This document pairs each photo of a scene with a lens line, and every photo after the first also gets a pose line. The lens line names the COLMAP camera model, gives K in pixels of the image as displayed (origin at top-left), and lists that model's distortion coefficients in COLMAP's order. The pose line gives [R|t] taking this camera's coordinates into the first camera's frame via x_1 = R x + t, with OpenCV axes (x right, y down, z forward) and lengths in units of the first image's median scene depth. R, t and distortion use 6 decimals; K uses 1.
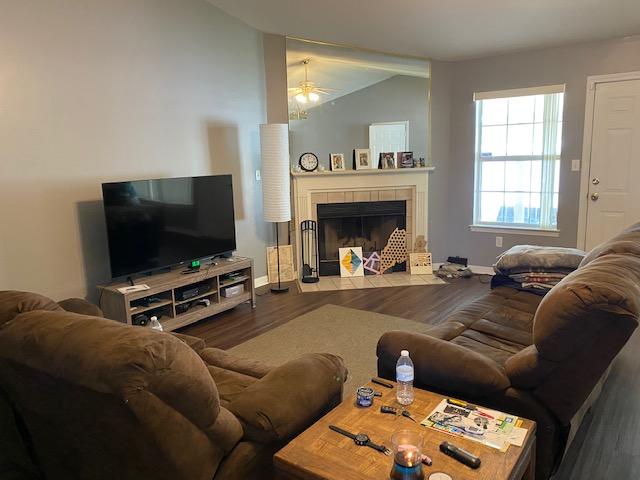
lens RADIAL K [[496.6, 0, 320.0], [0, 496.6, 240.0], [0, 0, 1]] dist [0.001657, -0.001572]
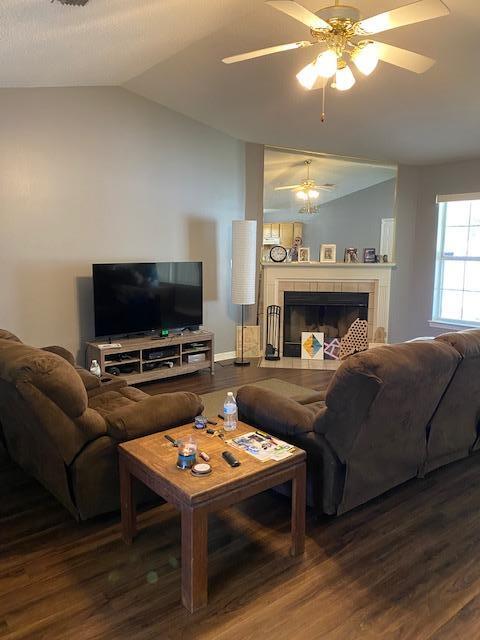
lens RADIAL K [[496.6, 0, 240.0], [0, 496.6, 320.0], [0, 0, 1]] dist [0.001657, -0.001572]
pose [[0.967186, 0.074008, -0.243052, 0.179374], [-0.079200, 0.996791, -0.011647, 0.013317], [0.241410, 0.030514, 0.969943, -0.114352]]
